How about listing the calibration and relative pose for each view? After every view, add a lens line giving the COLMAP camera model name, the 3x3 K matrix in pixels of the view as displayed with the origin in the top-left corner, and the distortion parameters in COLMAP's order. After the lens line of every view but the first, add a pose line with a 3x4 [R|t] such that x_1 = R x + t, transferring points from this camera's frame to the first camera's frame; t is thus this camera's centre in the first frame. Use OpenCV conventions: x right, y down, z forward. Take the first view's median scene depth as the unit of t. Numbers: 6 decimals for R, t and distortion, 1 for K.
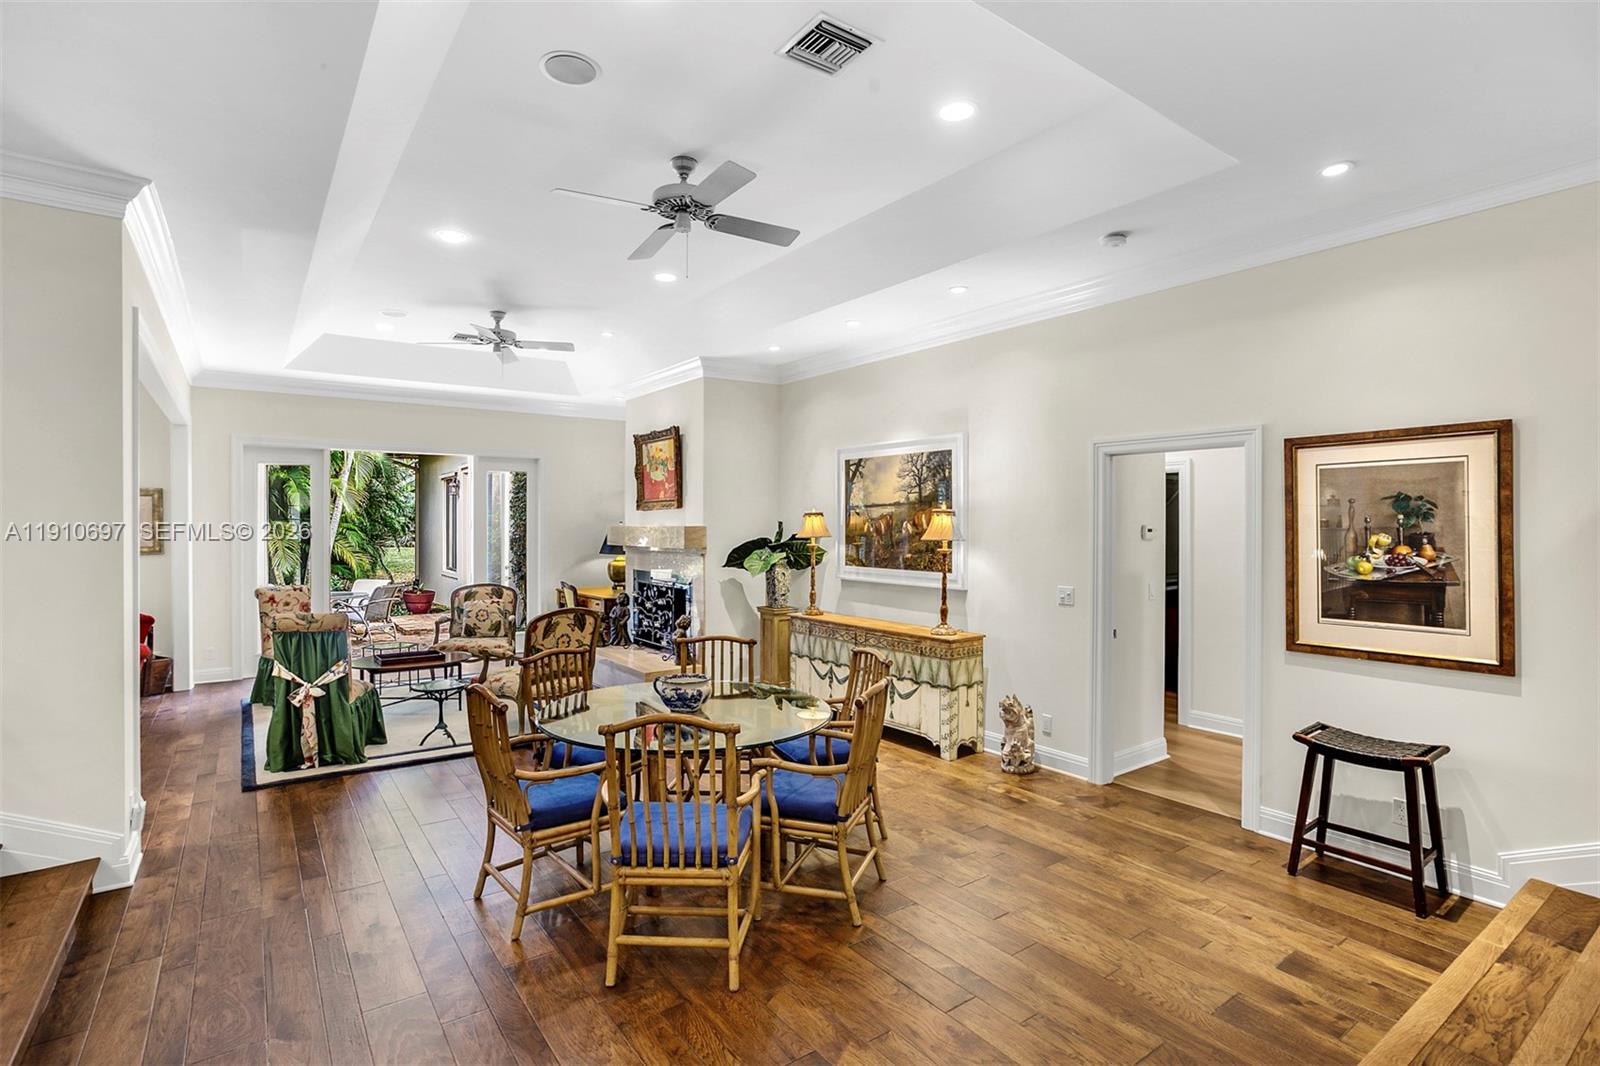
lens RADIAL K [[783.0, 0, 787.6], [0, 783.0, 523.6], [0, 0, 1]] dist [-0.061749, 0.038729]
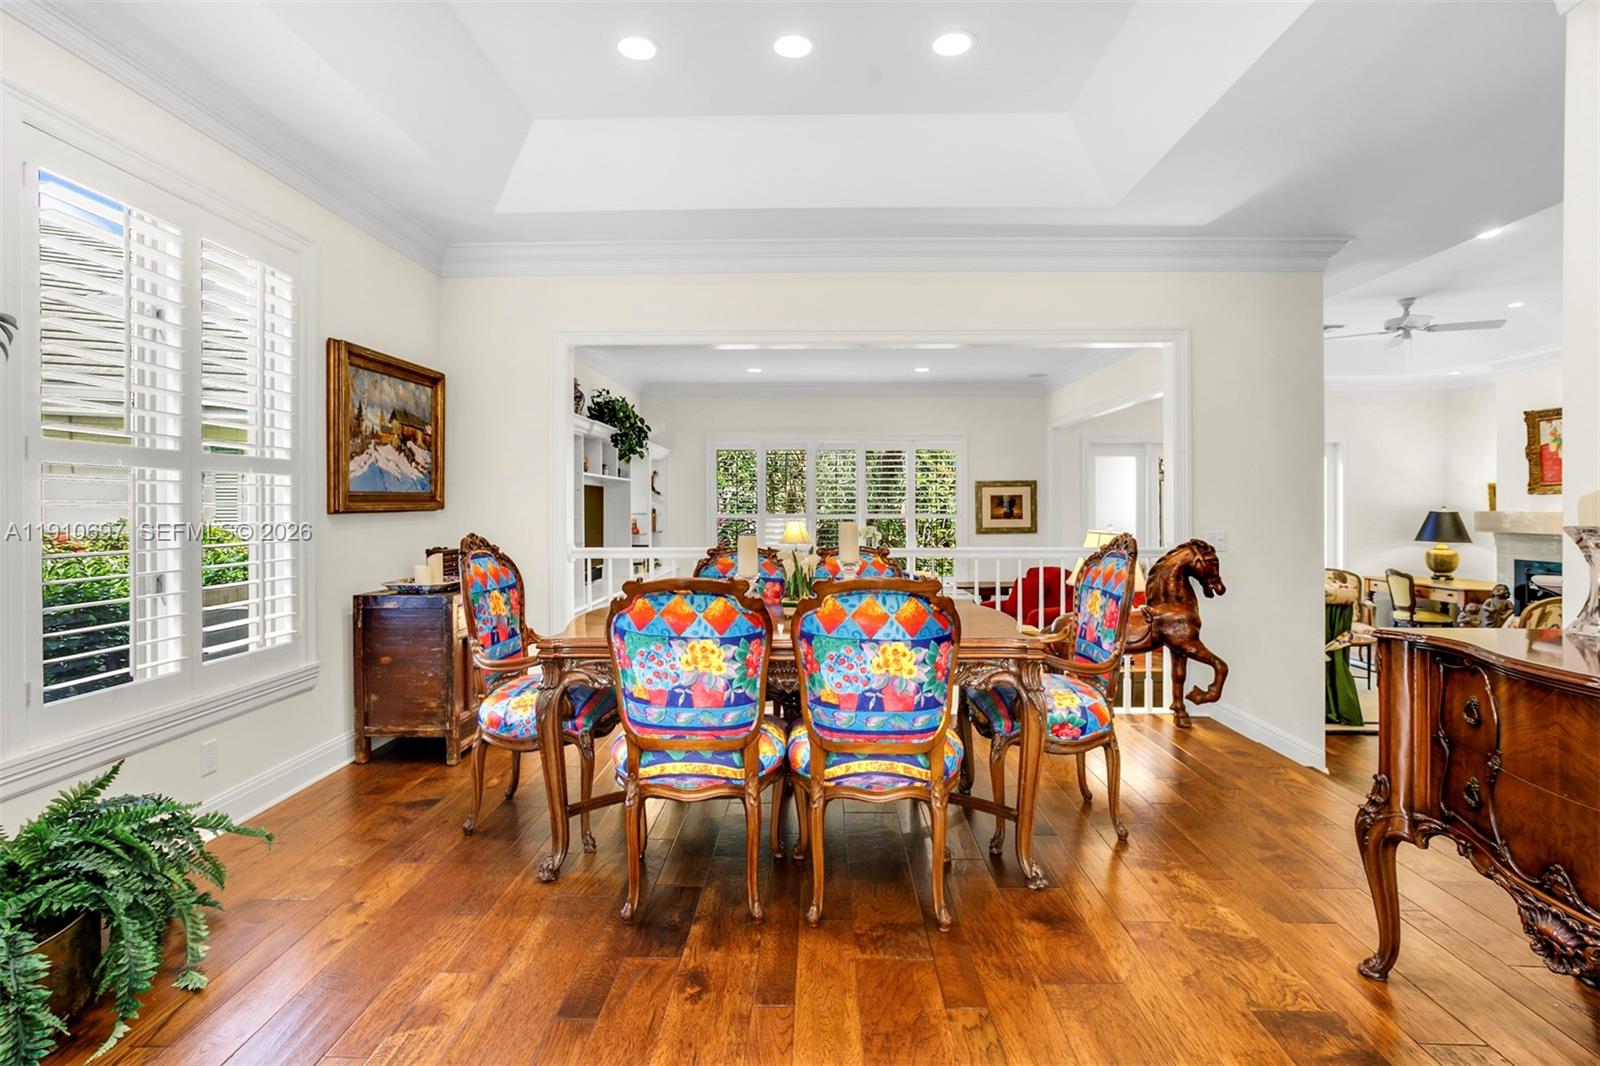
lens RADIAL K [[793.3, 0, 789.7], [0, 793.3, 499.0], [0, 0, 1]] dist [-0.061321, 0.037684]
pose [[0.793529, -0.006824, -0.608494, -0.483818], [-0.000821, 0.999924, -0.012284, 0.000610], [0.608532, 0.010248, 0.793463, -0.347482]]
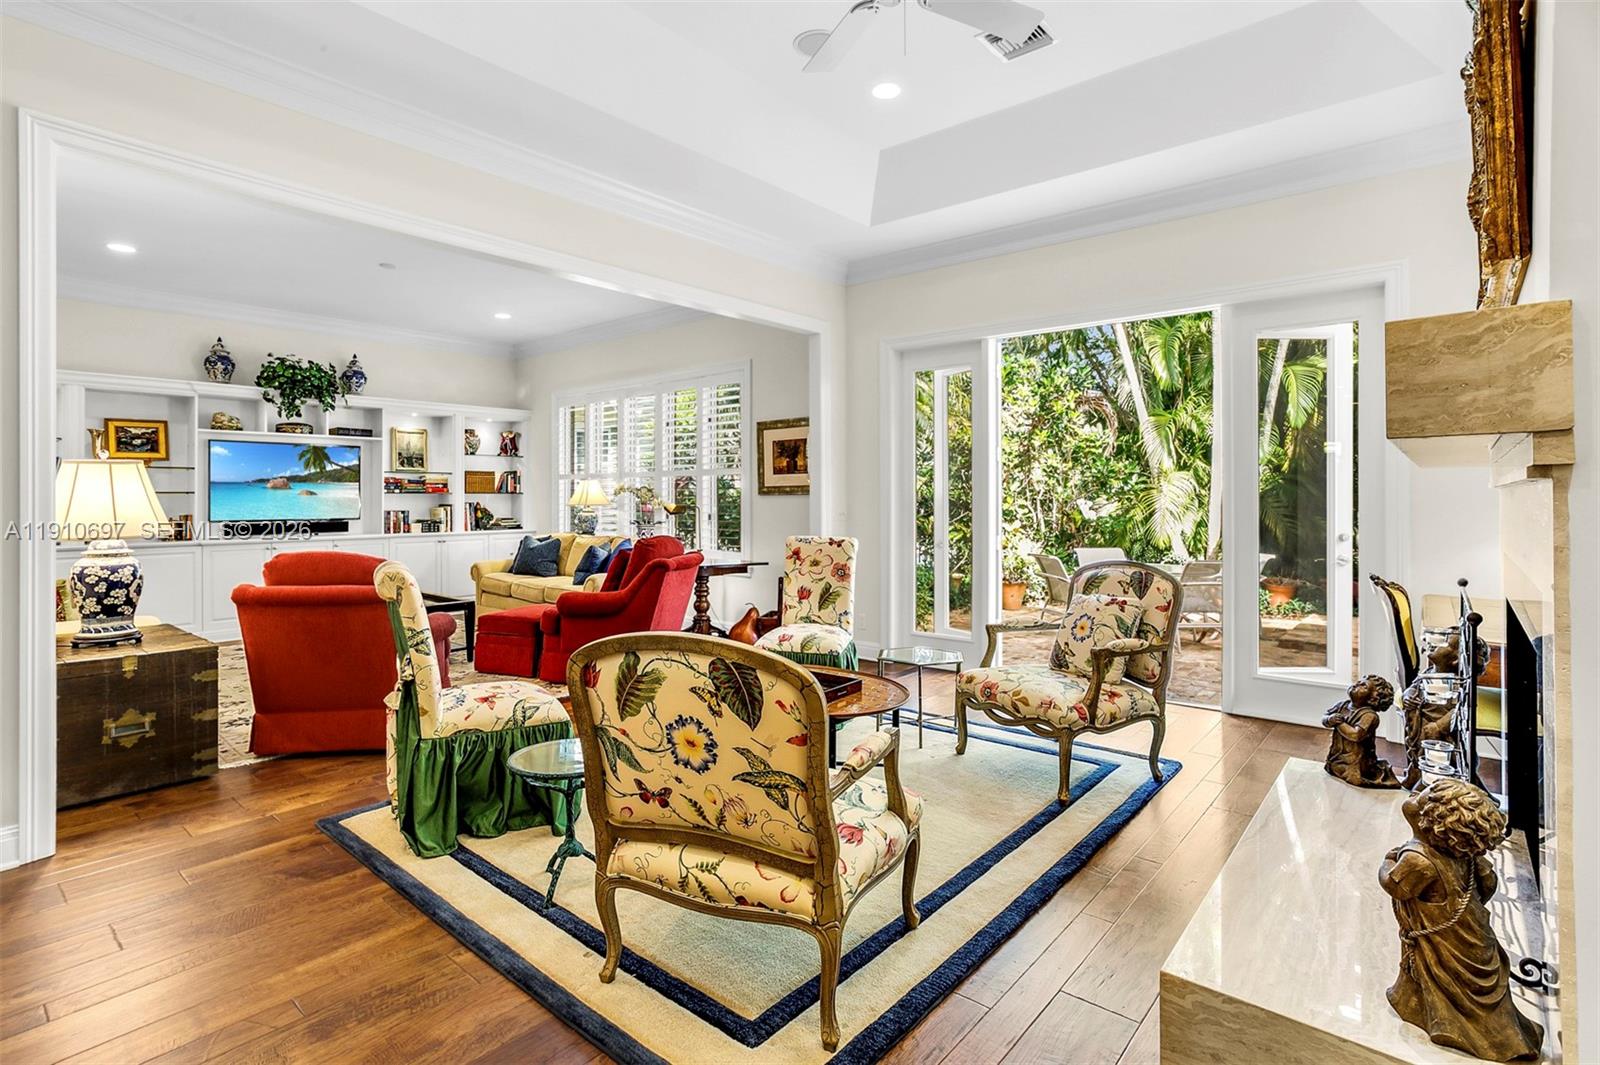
lens RADIAL K [[793.3, 0, 789.7], [0, 793.3, 498.5], [0, 0, 1]] dist [-0.061321, 0.037684]
pose [[0.234700, 0.001091, -0.972067, 0.024955], [0.000132, 0.999999, 0.001154, 0.059392], [0.972068, -0.000399, 0.234700, 1.032566]]
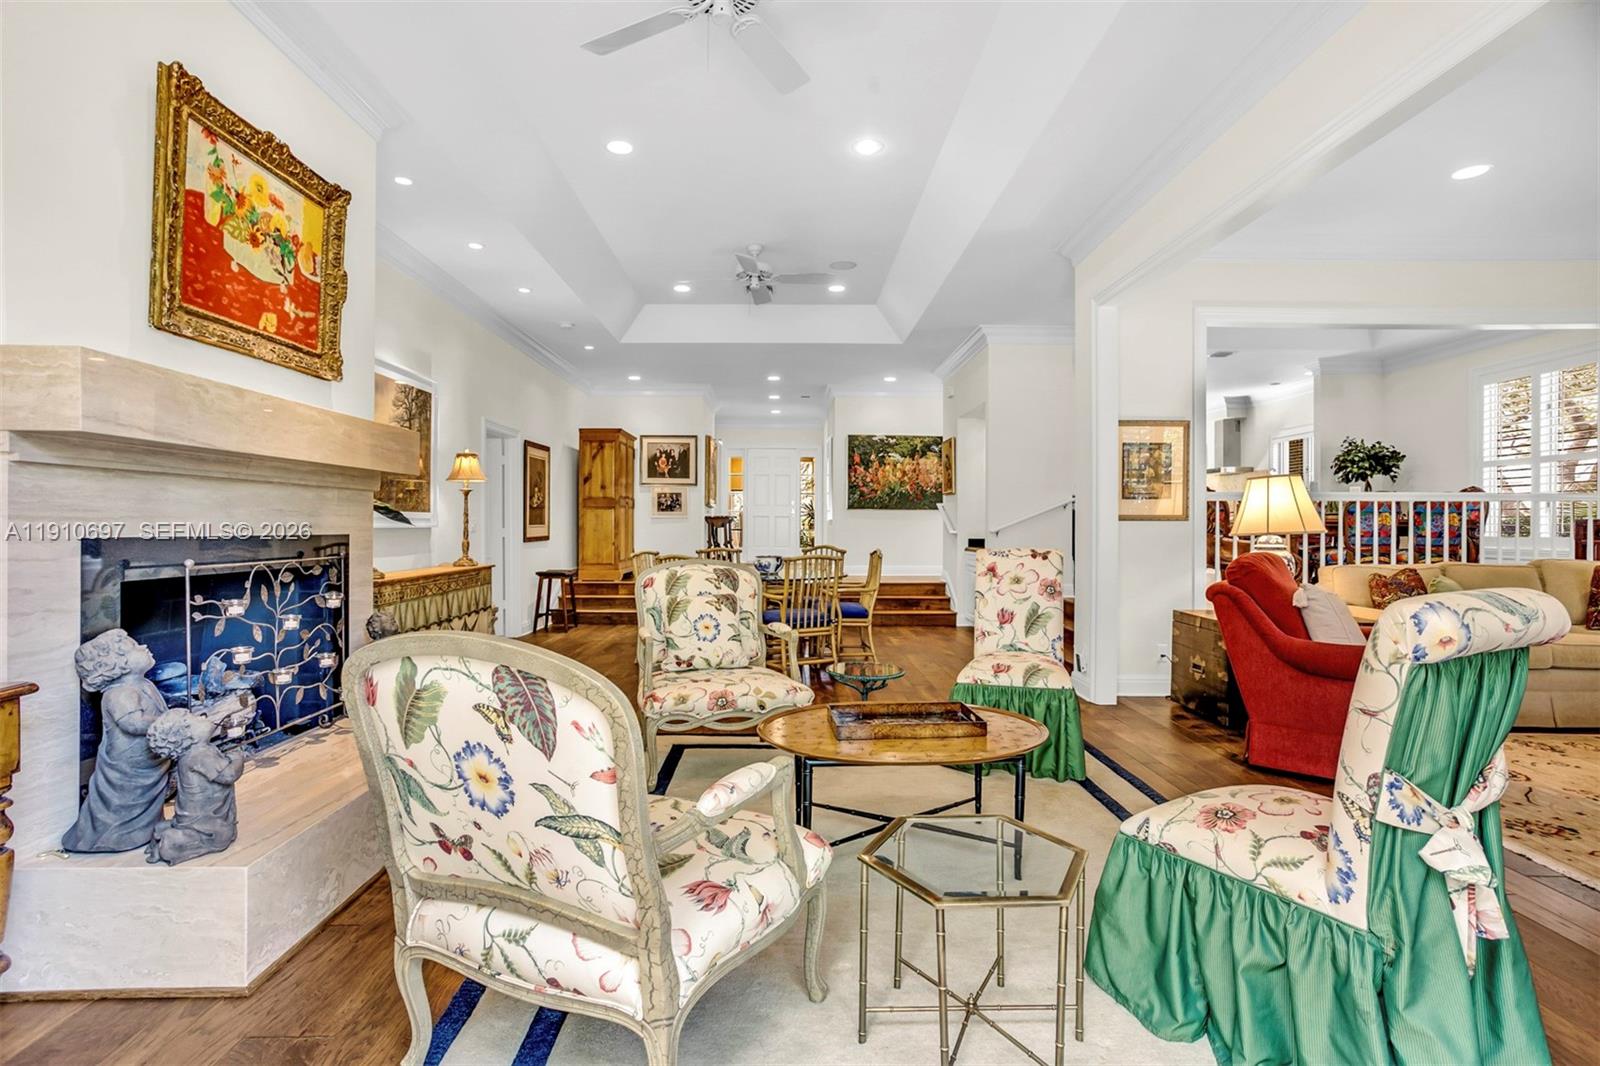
lens RADIAL K [[783.0, 0, 787.6], [0, 783.0, 523.6], [0, 0, 1]] dist [-0.061749, 0.038729]
pose [[-0.816679, -0.001435, 0.577091, -0.799406], [-0.001714, 0.999999, 0.000061, 0.080895], [-0.577090, -0.000939, -0.816680, 1.622798]]
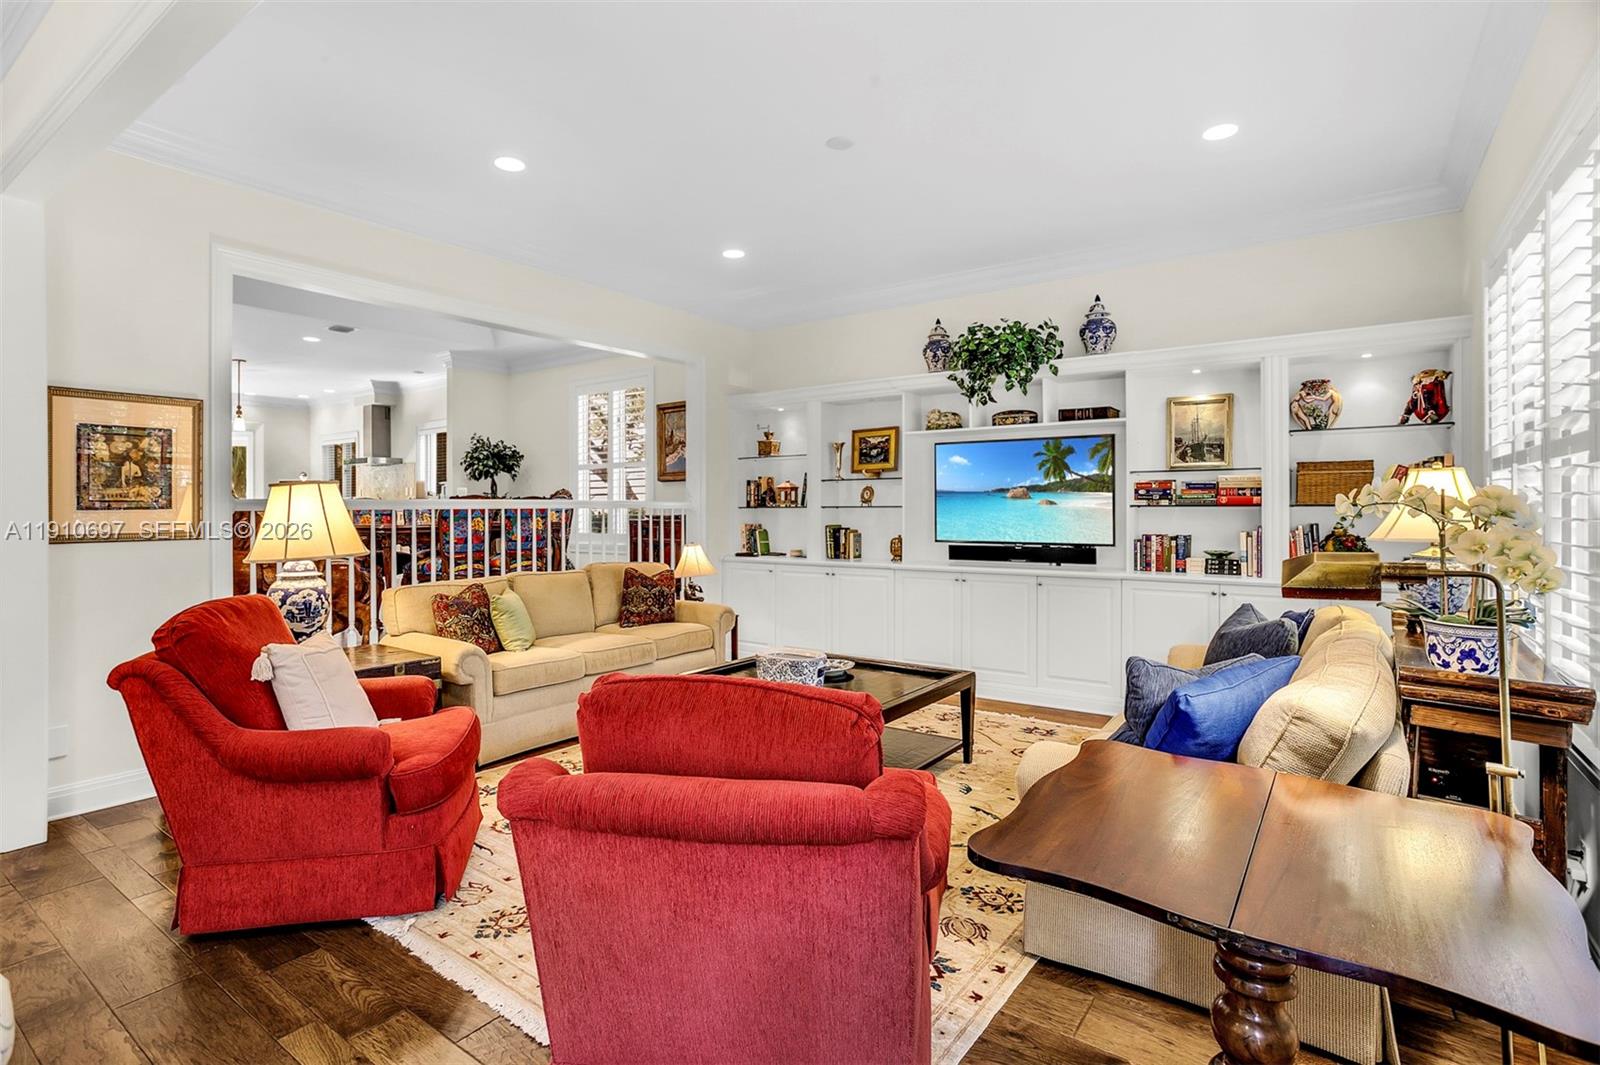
lens RADIAL K [[783.0, 0, 787.6], [0, 783.0, 523.1], [0, 0, 1]] dist [-0.061749, 0.038729]
pose [[-0.947463, 0.010365, -0.319699, -0.928999], [0.003396, 0.999745, 0.022347, 0.048675], [0.319849, 0.020087, -0.947256, 1.368317]]
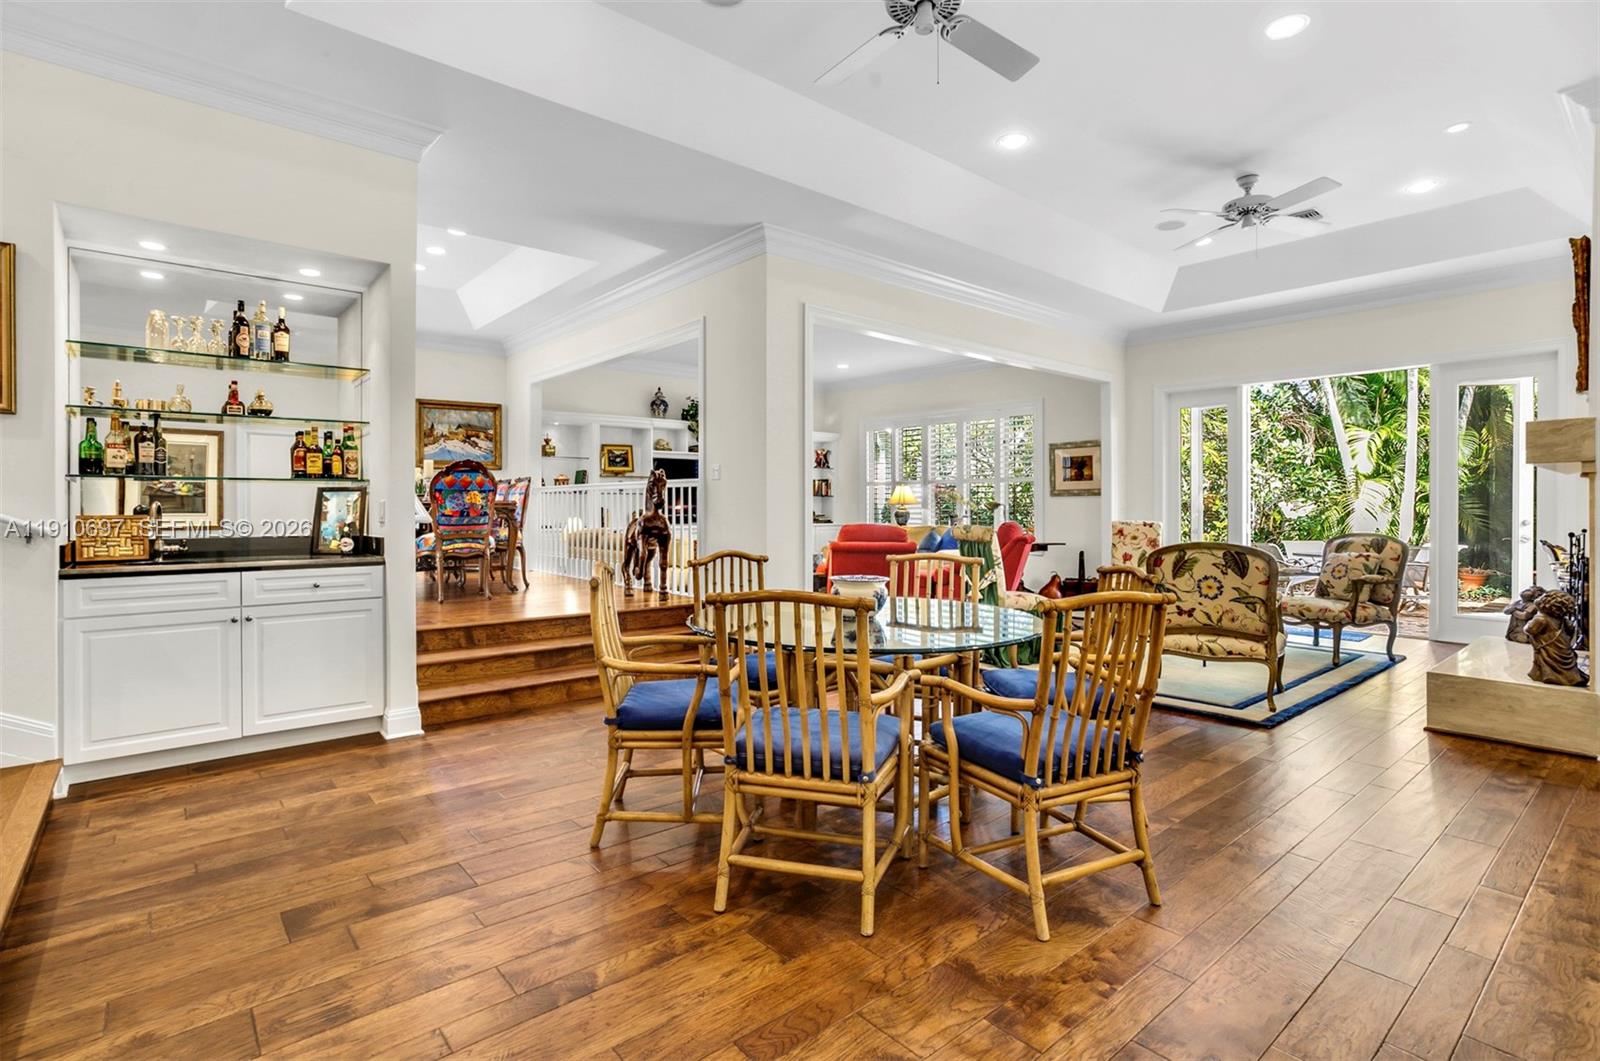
lens RADIAL K [[783.4, 0, 785.3], [0, 783.4, 505.7], [0, 0, 1]] dist [-0.054964, 0.035098]
pose [[0.072203, -0.000972, -0.997390, 0.461474], [-0.002864, 0.999995, -0.001182, 0.080664], [0.997386, 0.002942, 0.072200, 0.571371]]
